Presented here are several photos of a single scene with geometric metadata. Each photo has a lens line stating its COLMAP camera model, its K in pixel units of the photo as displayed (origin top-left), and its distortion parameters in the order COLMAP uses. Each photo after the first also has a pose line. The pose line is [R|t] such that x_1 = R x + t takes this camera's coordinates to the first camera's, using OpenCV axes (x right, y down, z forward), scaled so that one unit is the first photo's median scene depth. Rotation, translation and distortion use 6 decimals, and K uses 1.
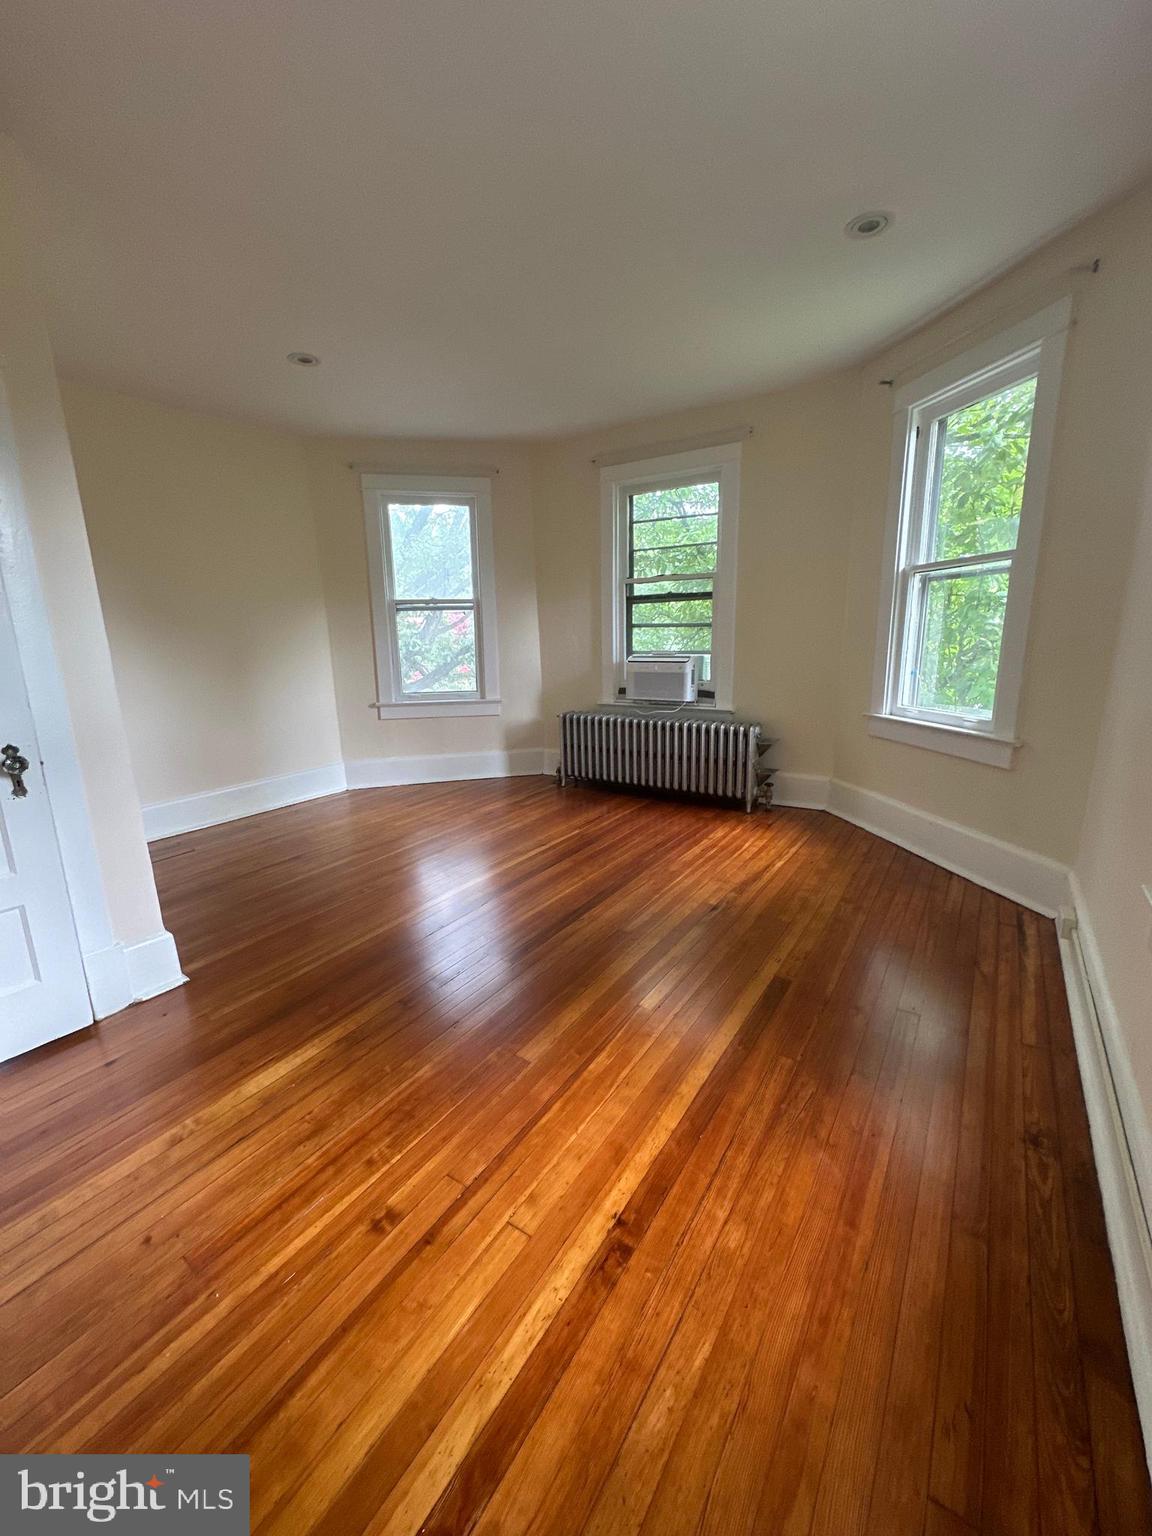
lens RADIAL K [[614.7, 0, 573.3], [0, 614.7, 766.1], [0, 0, 1]] dist [-0.002125, 0.000743]
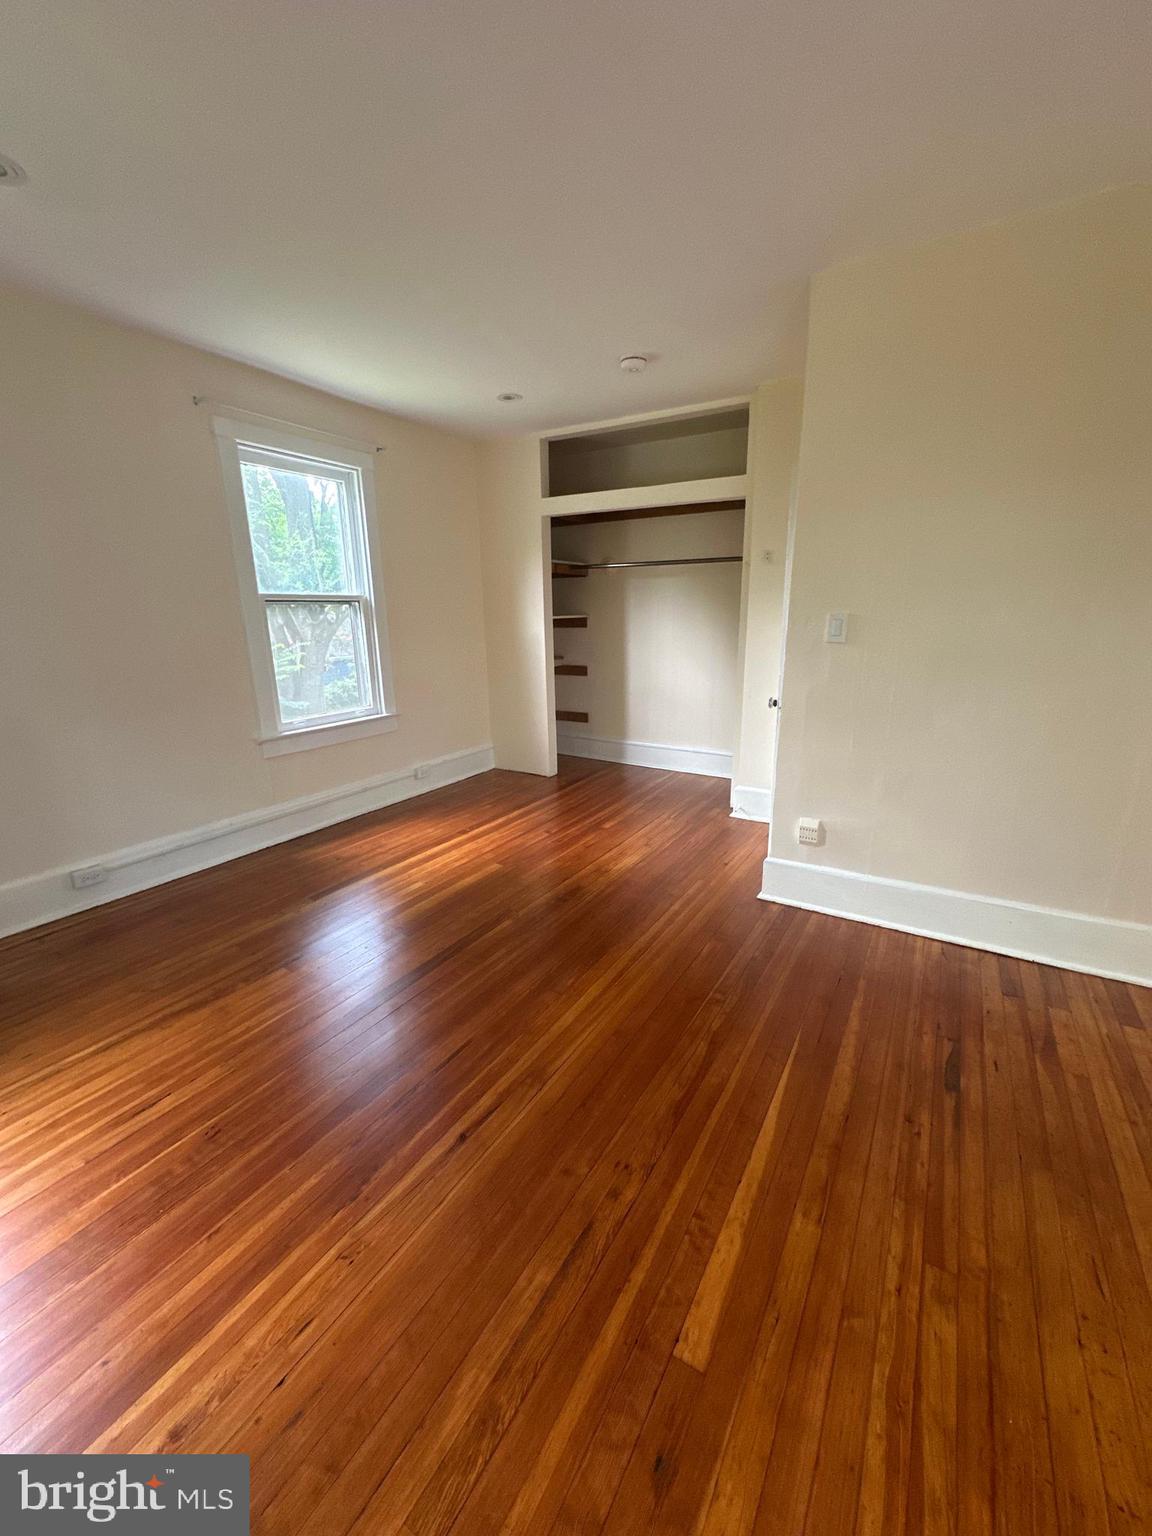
lens RADIAL K [[614.7, 0, 573.3], [0, 614.7, 766.1], [0, 0, 1]] dist [-0.002125, 0.000743]
pose [[-0.997471, 0.055980, -0.043784, -0.129567], [0.030105, 0.890893, 0.453214, -0.332949], [0.064378, 0.450750, -0.890326, 1.353153]]
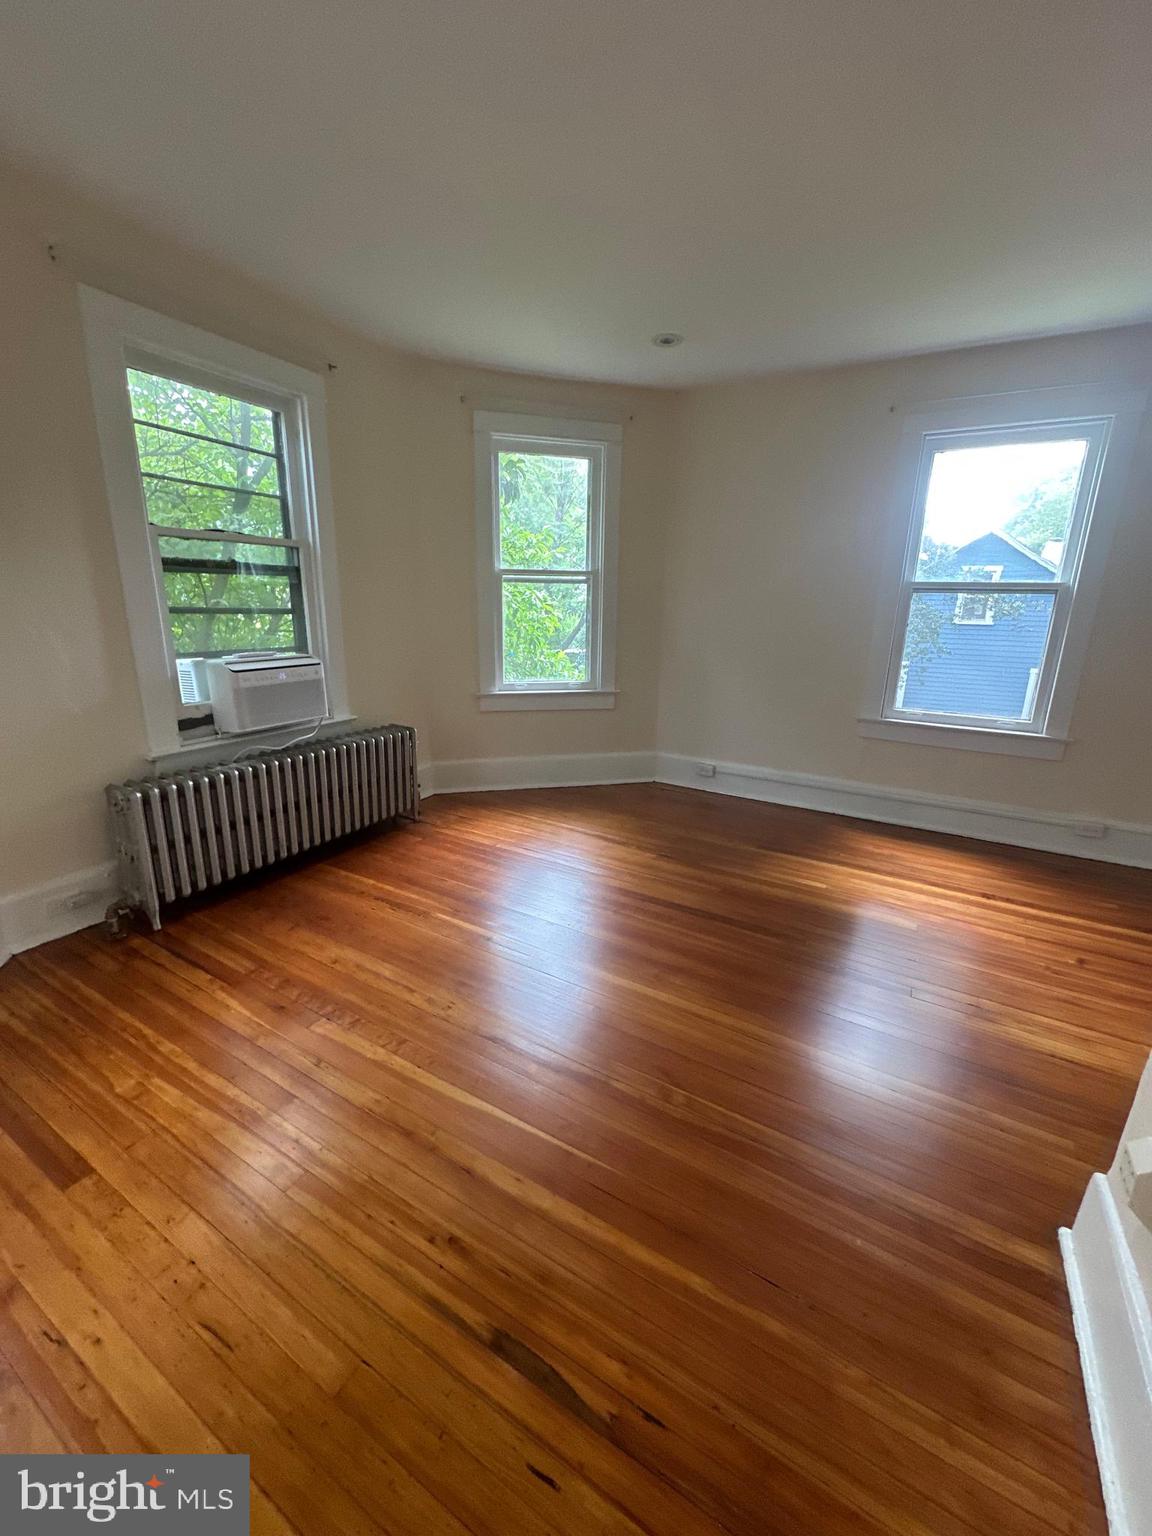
lens RADIAL K [[615.3, 0, 572.5], [0, 615.3, 767.5], [0, 0, 1]] dist [0.000956, 0.000505]
pose [[-0.076467, -0.235738, 0.968804, -0.714233], [0.201507, 0.947945, 0.246567, -0.214346], [-0.976498, 0.214075, -0.024984, 0.933620]]
